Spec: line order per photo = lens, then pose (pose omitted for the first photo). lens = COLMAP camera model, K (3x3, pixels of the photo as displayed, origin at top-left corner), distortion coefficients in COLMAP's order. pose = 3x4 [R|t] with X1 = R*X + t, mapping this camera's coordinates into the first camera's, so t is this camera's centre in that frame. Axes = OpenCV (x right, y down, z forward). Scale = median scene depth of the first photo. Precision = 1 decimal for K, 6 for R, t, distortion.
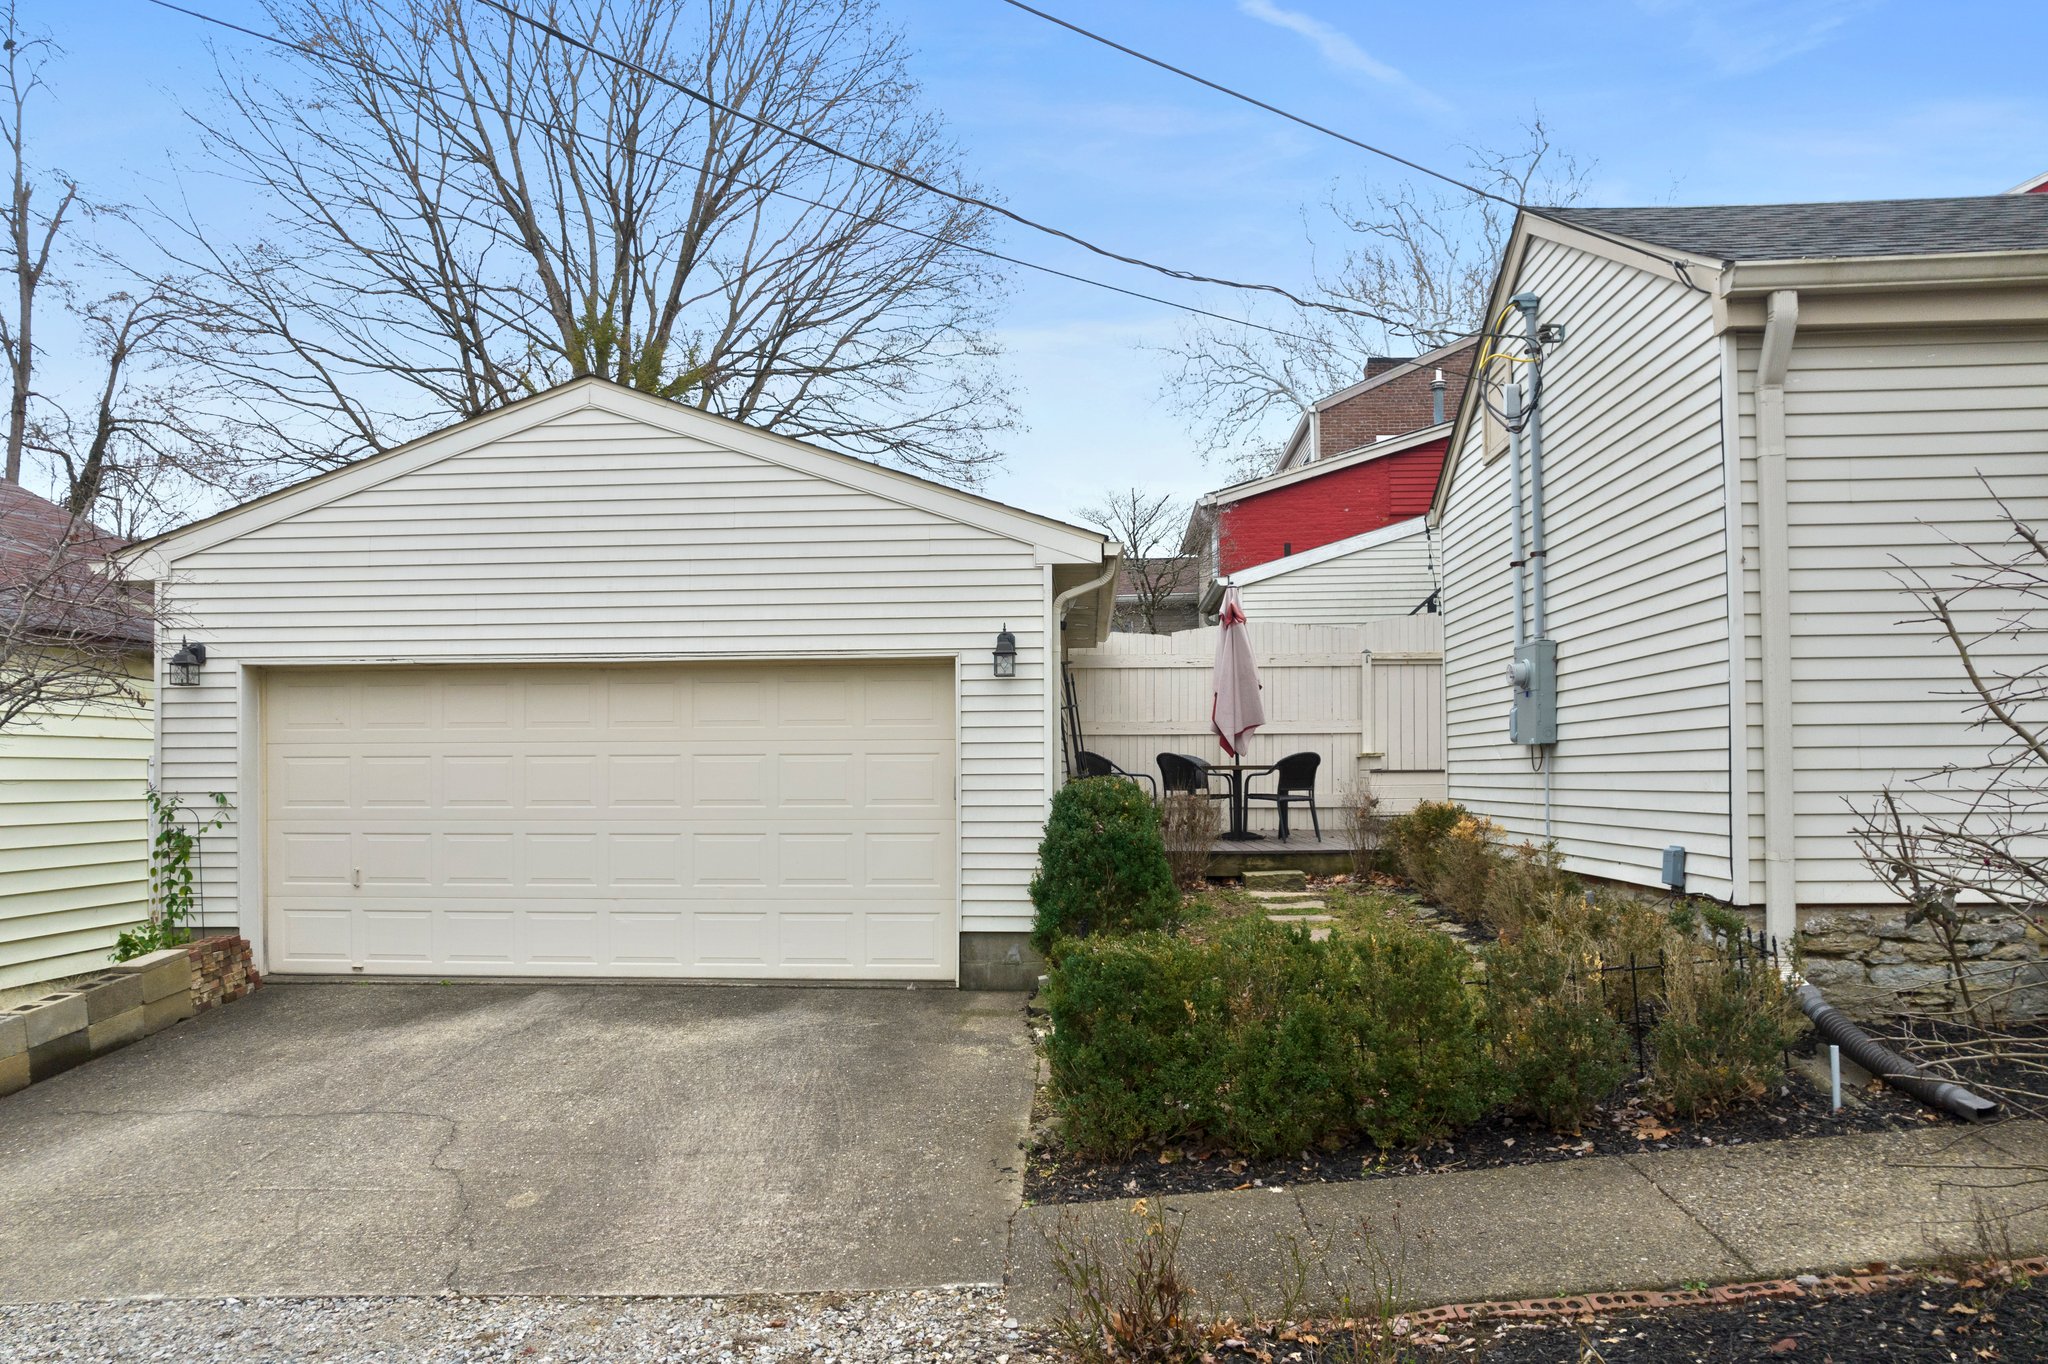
lens RADIAL K [[1322.5, 0, 1016.6], [0, 1322.5, 717.5], [0, 0, 1]] dist [-0.038781, 0.002855]
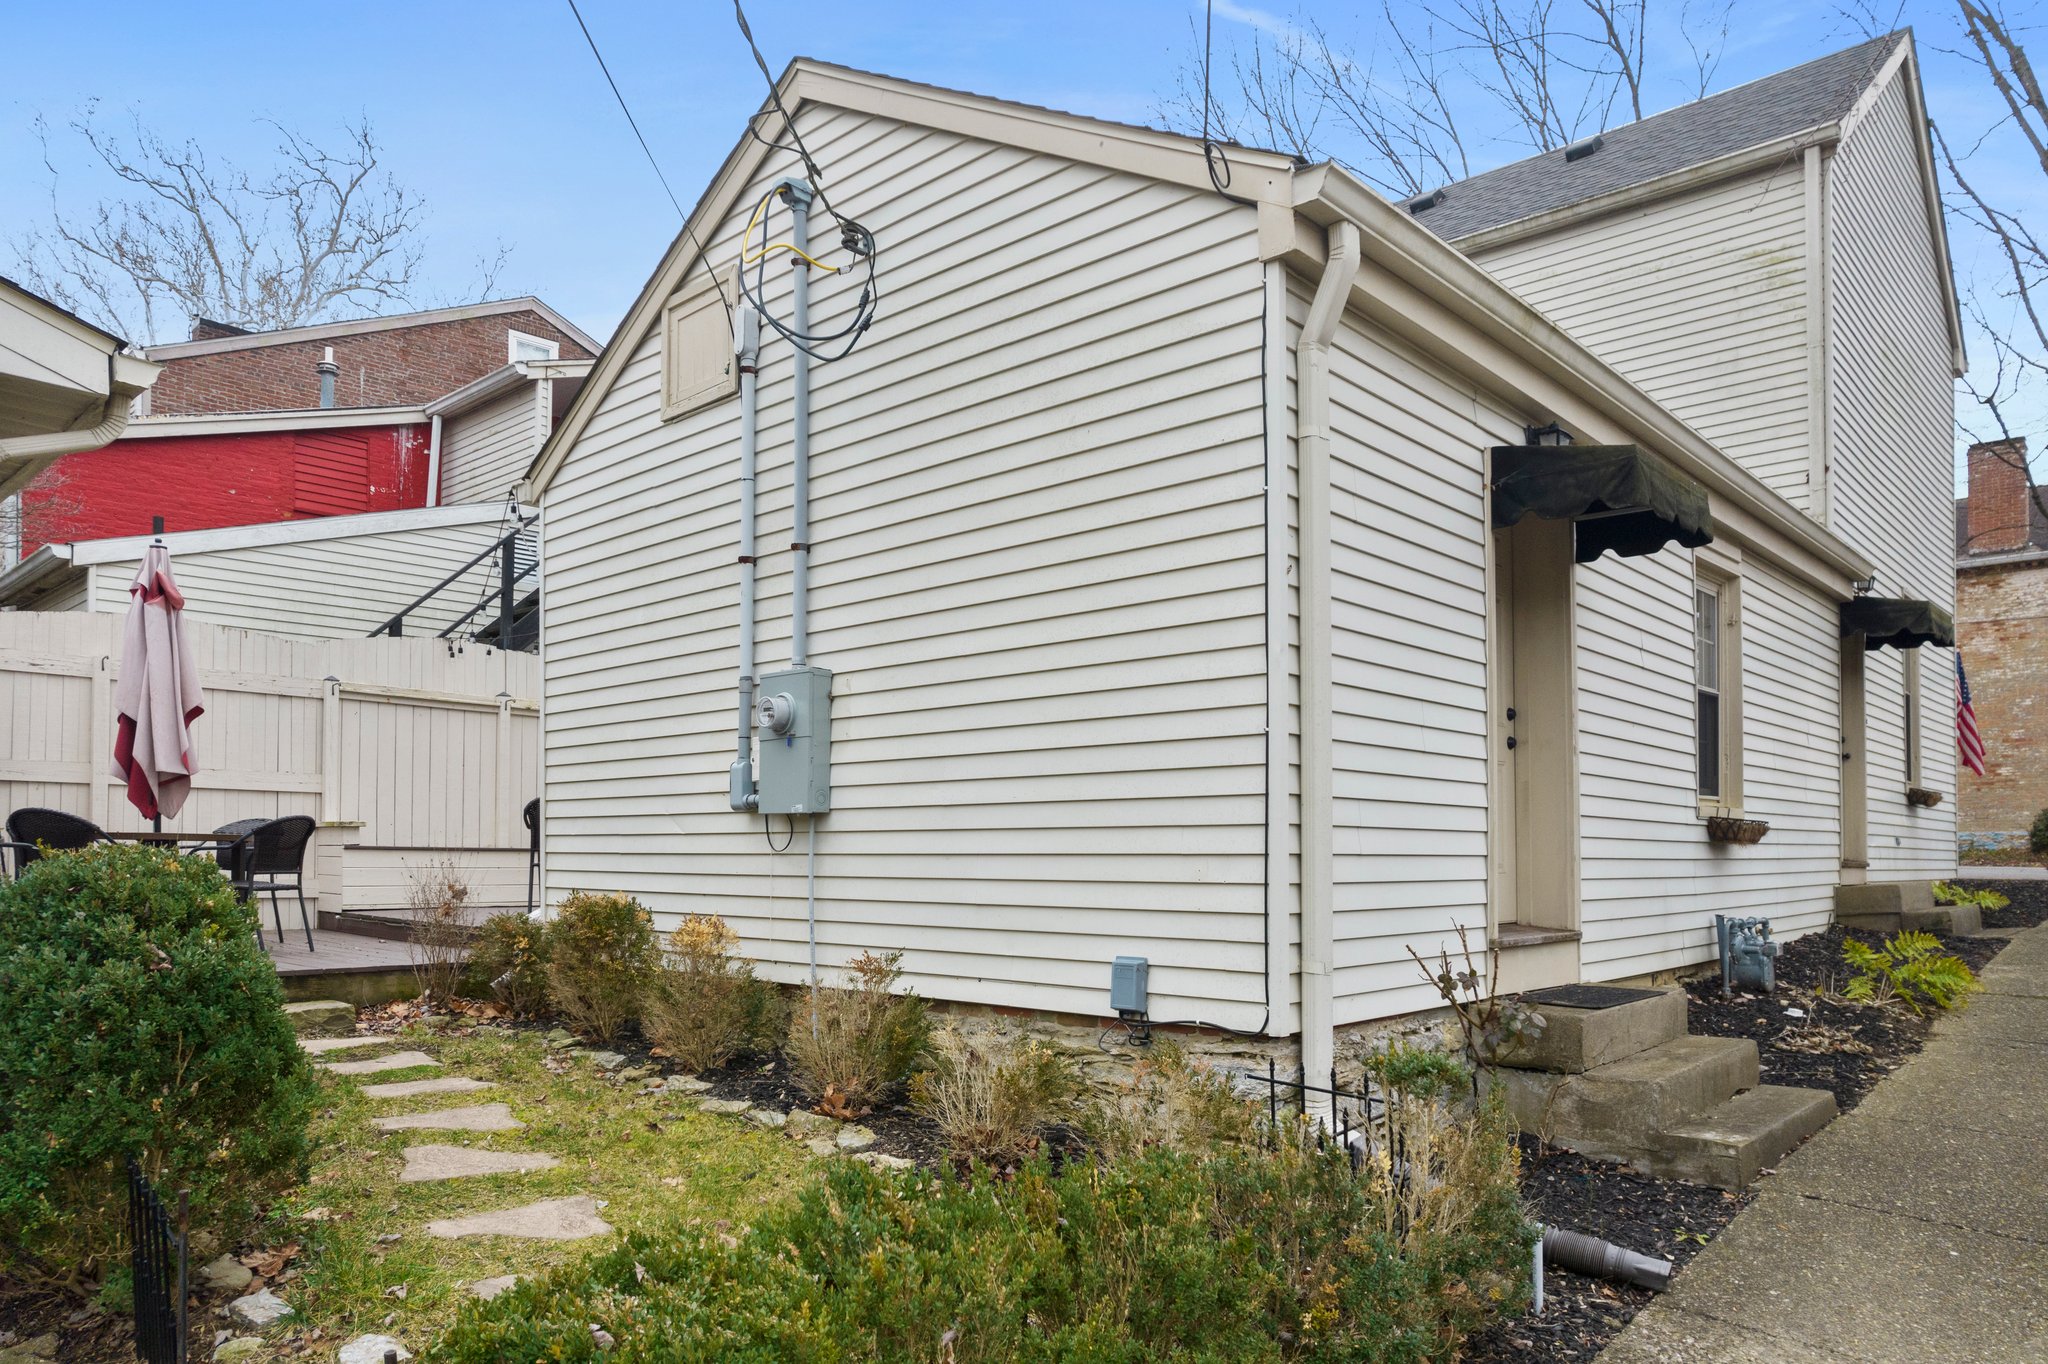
lens RADIAL K [[1345.6, 0, 1025.9], [0, 1345.6, 871.3], [0, 0, 1]] dist [-0.063757, 0.030764]
pose [[0.631814, 0.005867, 0.775098, -0.086454], [-0.047946, 0.998352, 0.031526, 0.021948], [-0.773635, -0.057081, 0.631055, 0.427114]]
